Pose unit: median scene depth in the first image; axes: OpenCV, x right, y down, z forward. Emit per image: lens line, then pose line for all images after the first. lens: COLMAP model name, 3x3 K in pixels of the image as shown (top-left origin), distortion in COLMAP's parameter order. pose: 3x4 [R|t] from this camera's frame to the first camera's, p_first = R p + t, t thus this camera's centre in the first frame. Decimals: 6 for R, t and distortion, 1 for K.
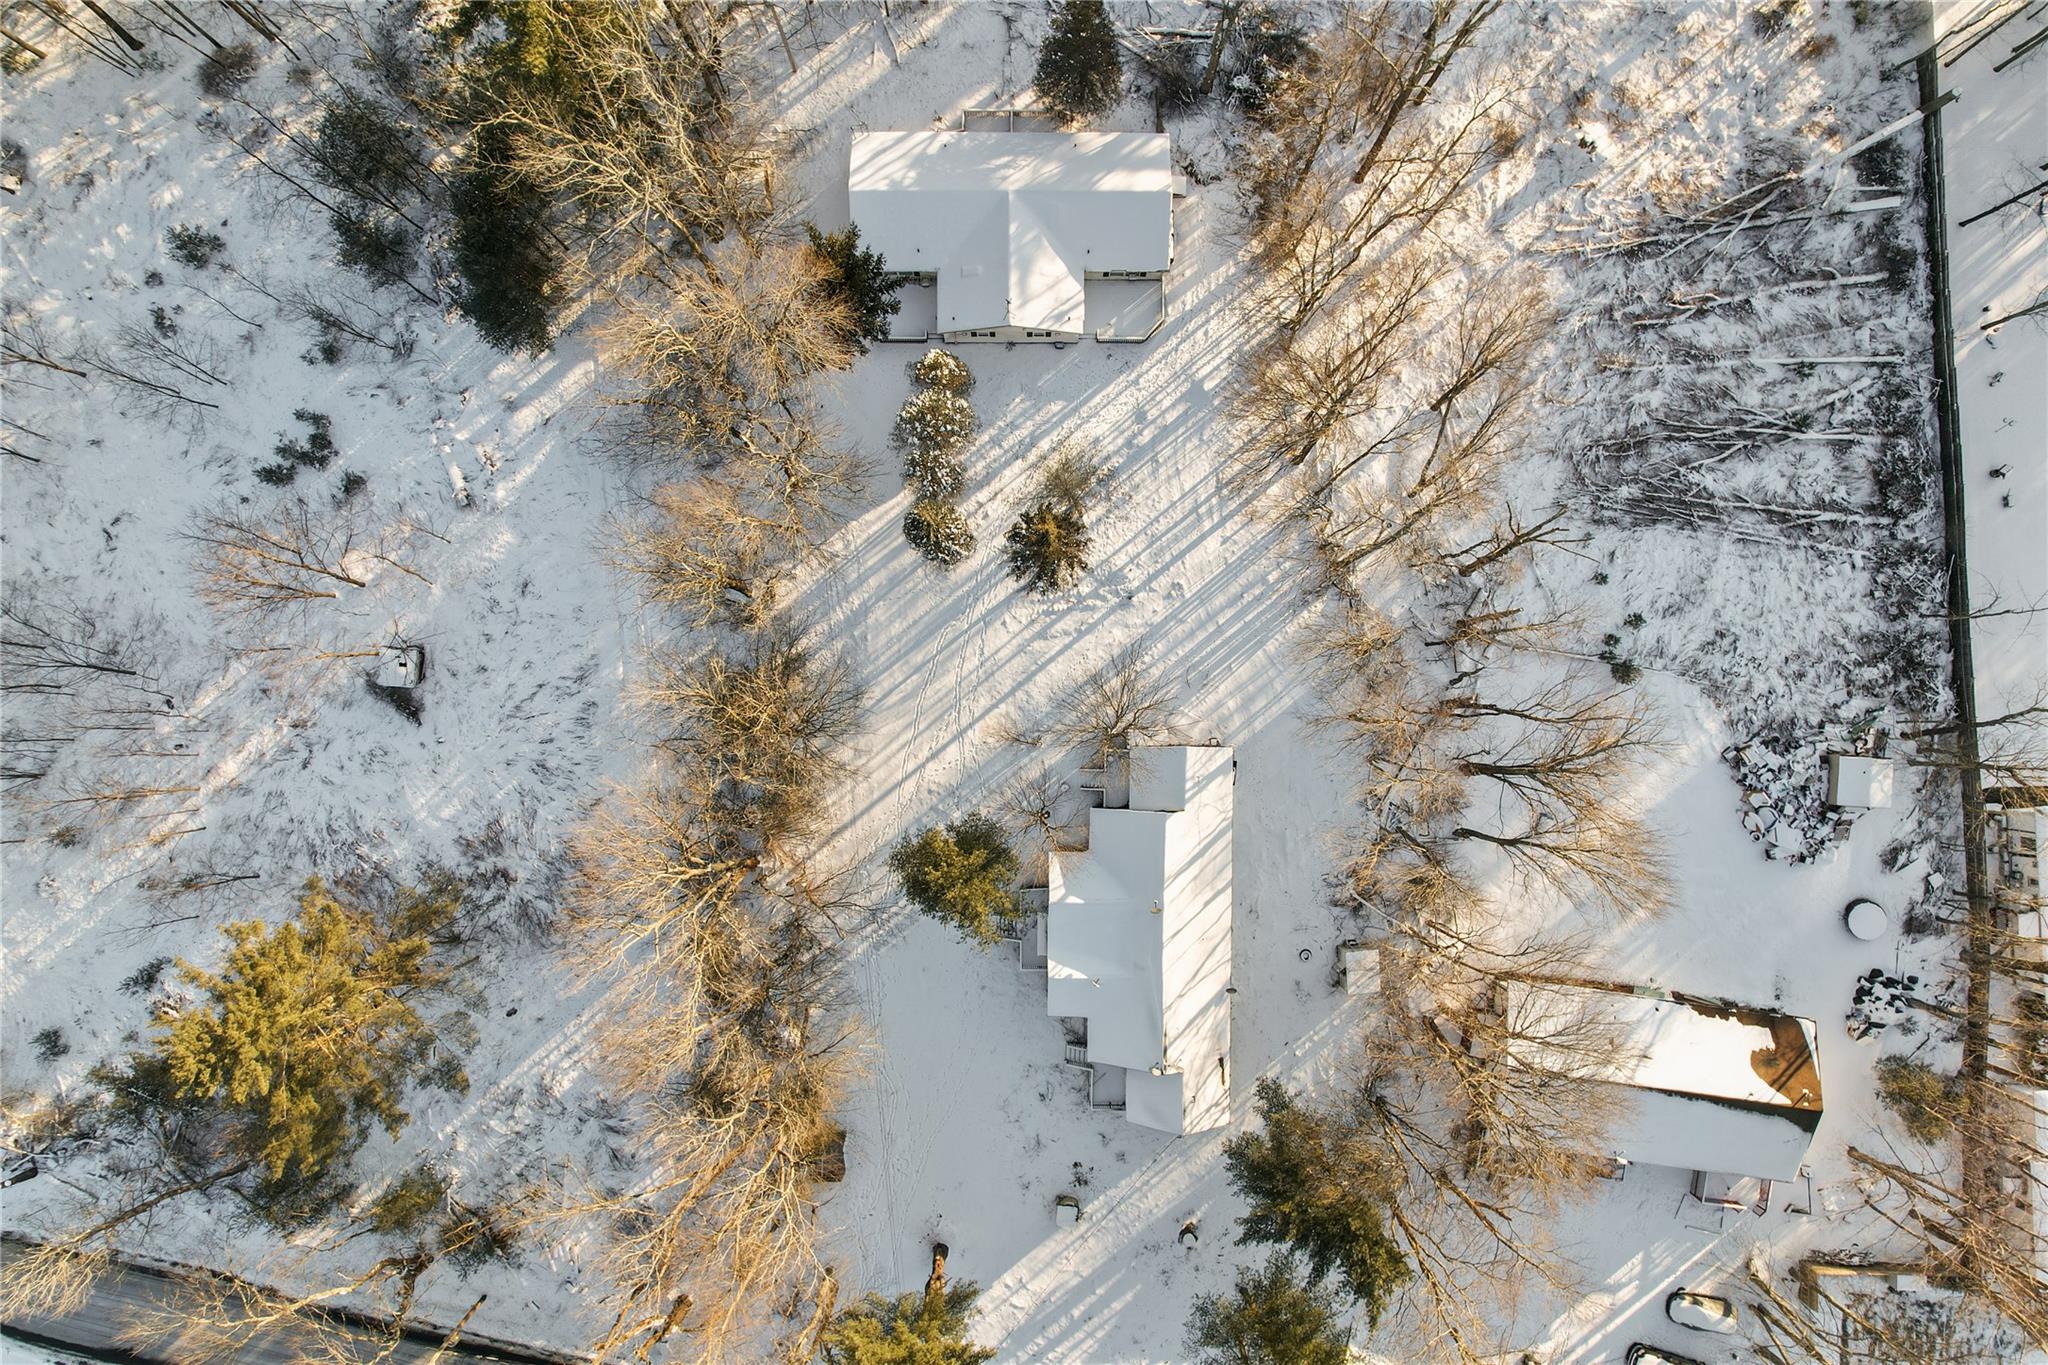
lens RADIAL K [[1320.4, 0, 1035.8], [0, 1320.4, 693.1], [0, 0, 1]] dist [-0.079526, 0.074877]
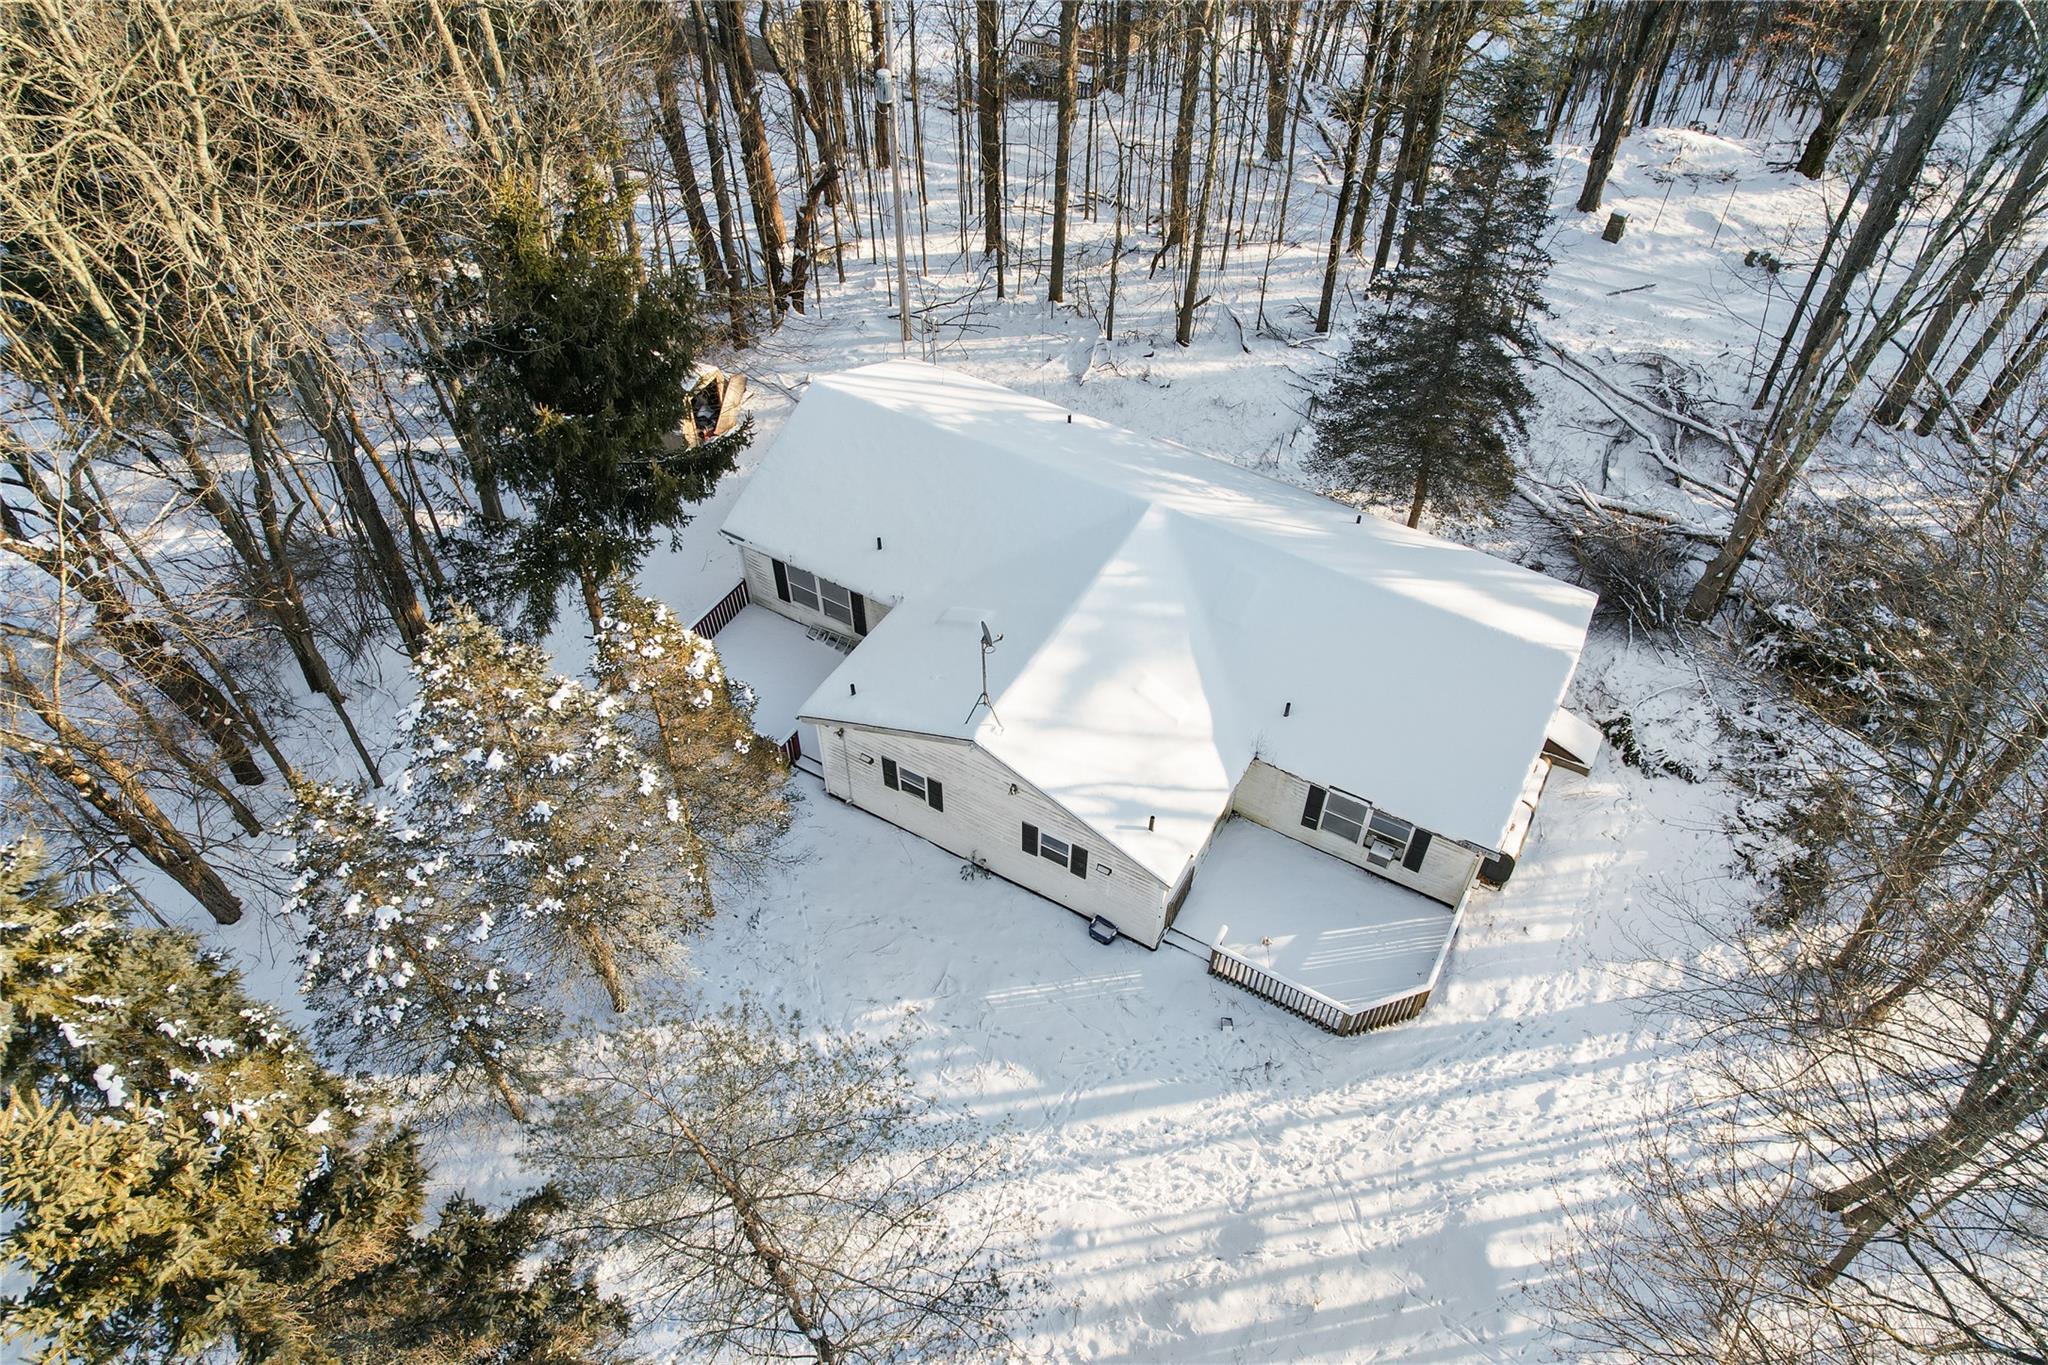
lens RADIAL K [[1320.4, 0, 1035.8], [0, 1320.4, 693.1], [0, 0, 1]] dist [-0.079526, 0.074877]
pose [[0.872511, 0.360144, -0.330183, 0.092304], [-0.488594, 0.641979, -0.590879, -0.097944], [-0.000831, 0.676874, 0.736098, 0.714600]]
